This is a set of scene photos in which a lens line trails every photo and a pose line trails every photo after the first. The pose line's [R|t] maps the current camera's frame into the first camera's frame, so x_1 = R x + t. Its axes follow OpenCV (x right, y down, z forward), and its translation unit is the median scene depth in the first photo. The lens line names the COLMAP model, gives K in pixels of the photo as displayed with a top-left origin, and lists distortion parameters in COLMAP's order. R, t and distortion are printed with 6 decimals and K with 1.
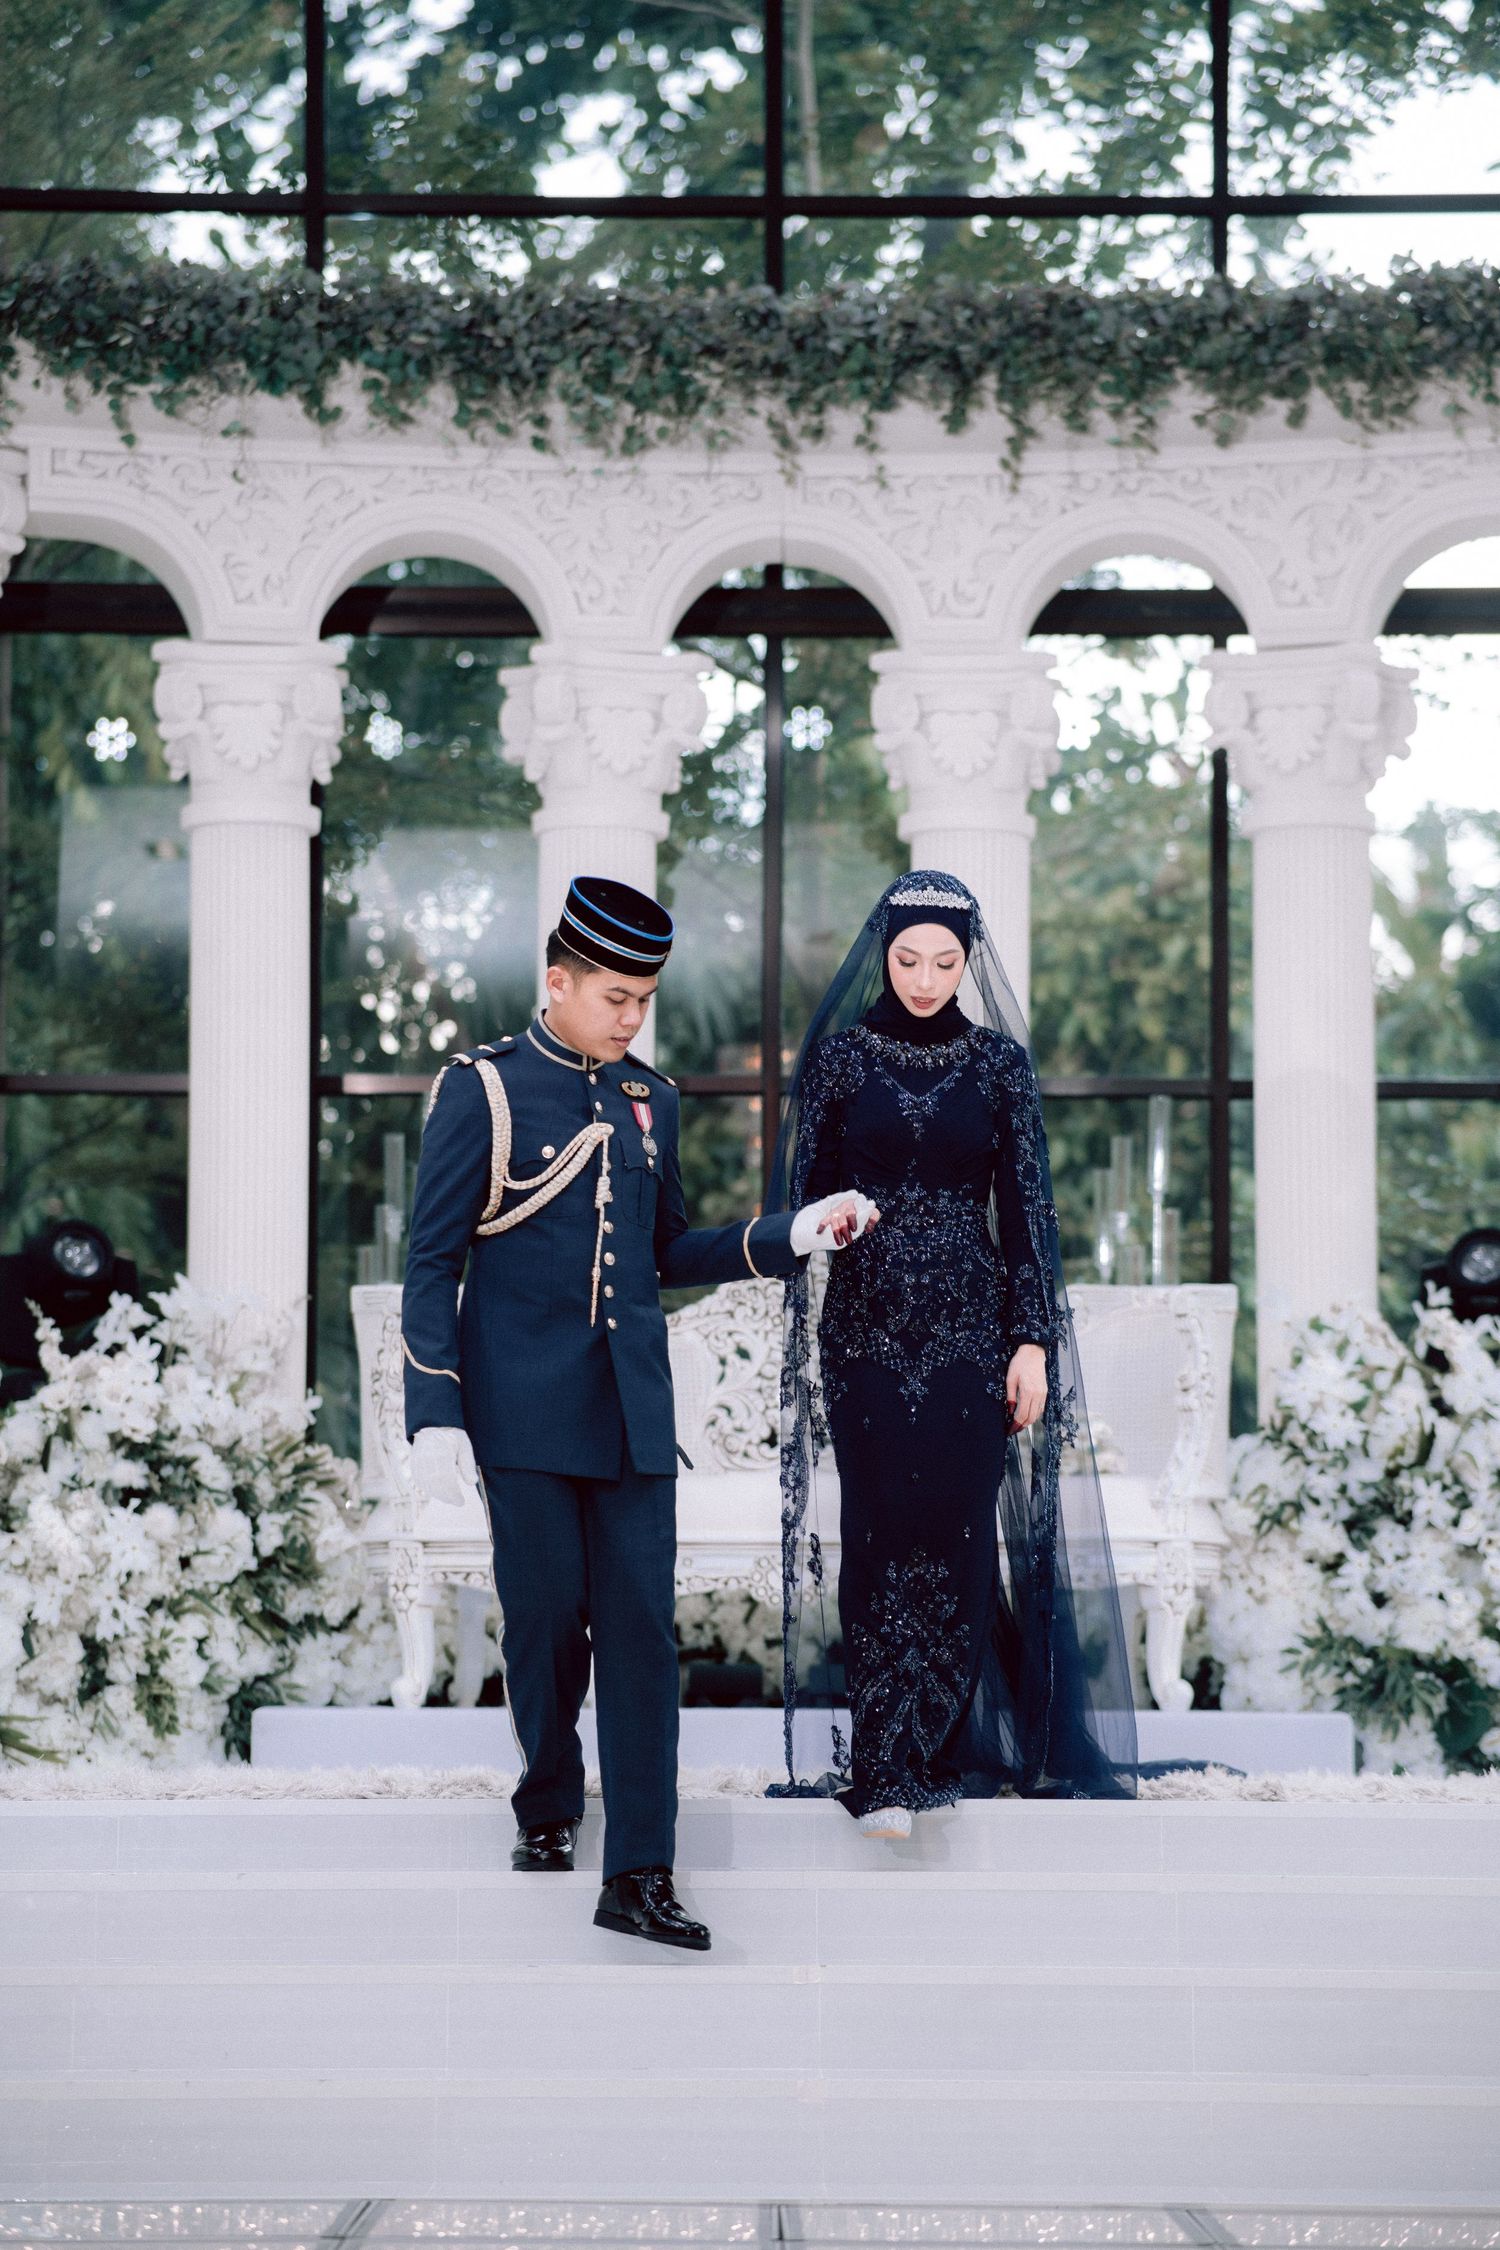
lens RADIAL K [[5479.8, 0, 768.0], [0, 5479.8, 1131.3], [0, 0, 1]] dist [0.680200, 0.451749]
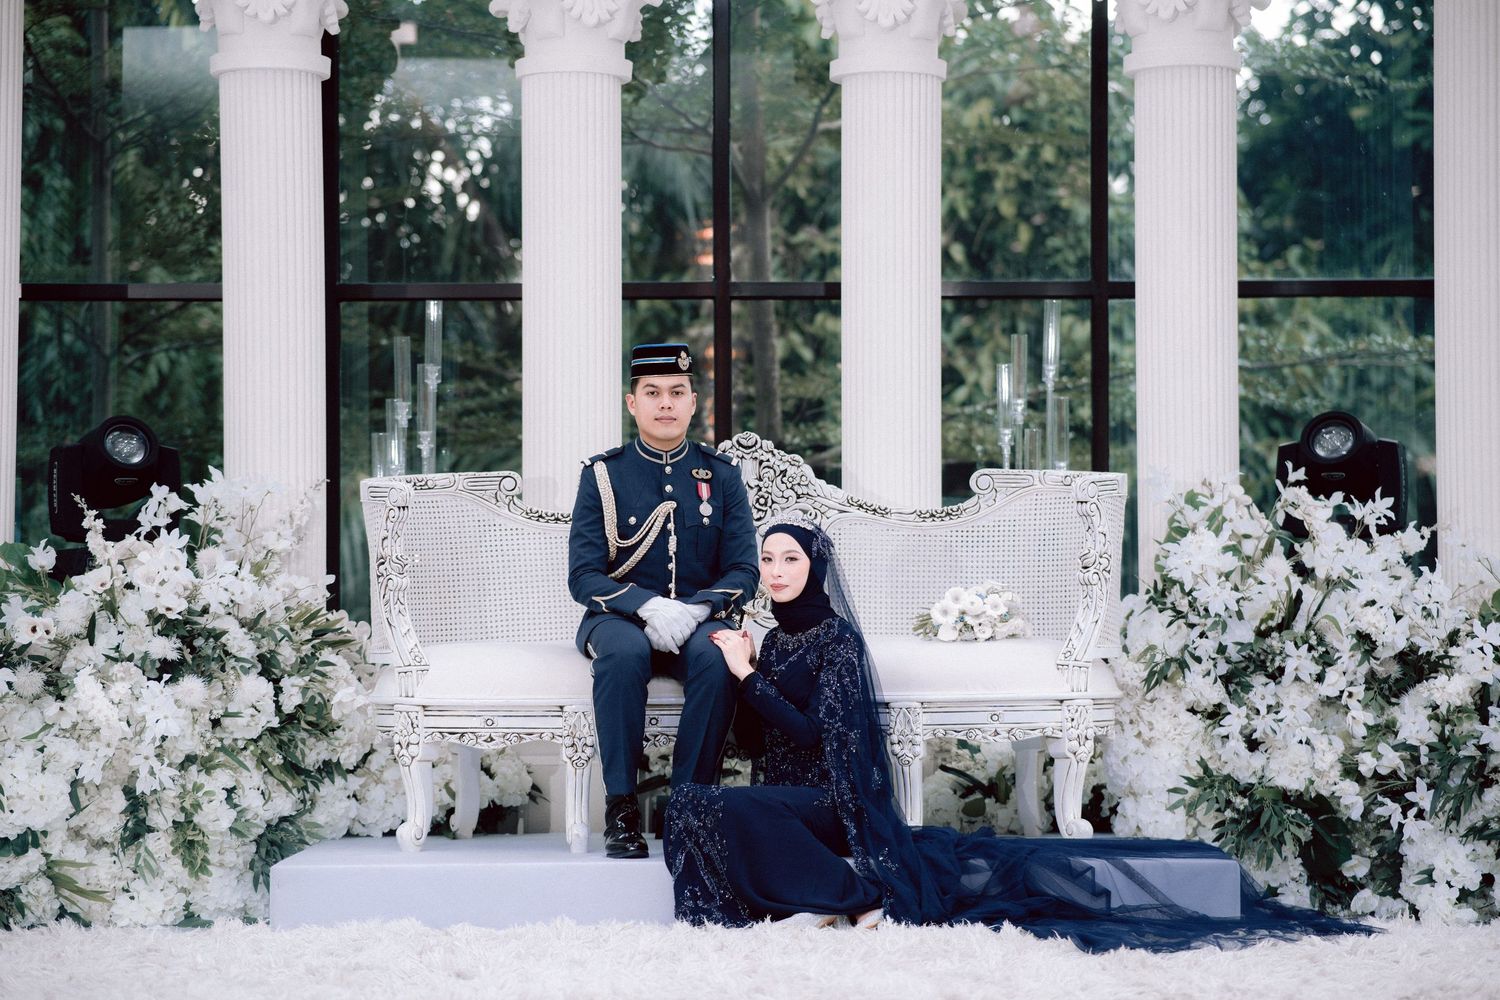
lens RADIAL K [[3557.4, 0, 749.3], [0, 3557.4, 463.4], [0, 0, 1]] dist [0.525239, -0.250059]
pose [[0.999911, -0.008162, 0.010590, -0.002131], [0.007476, 0.997968, 0.063275, -0.022097], [-0.011085, -0.063190, 0.997940, 0.255979]]
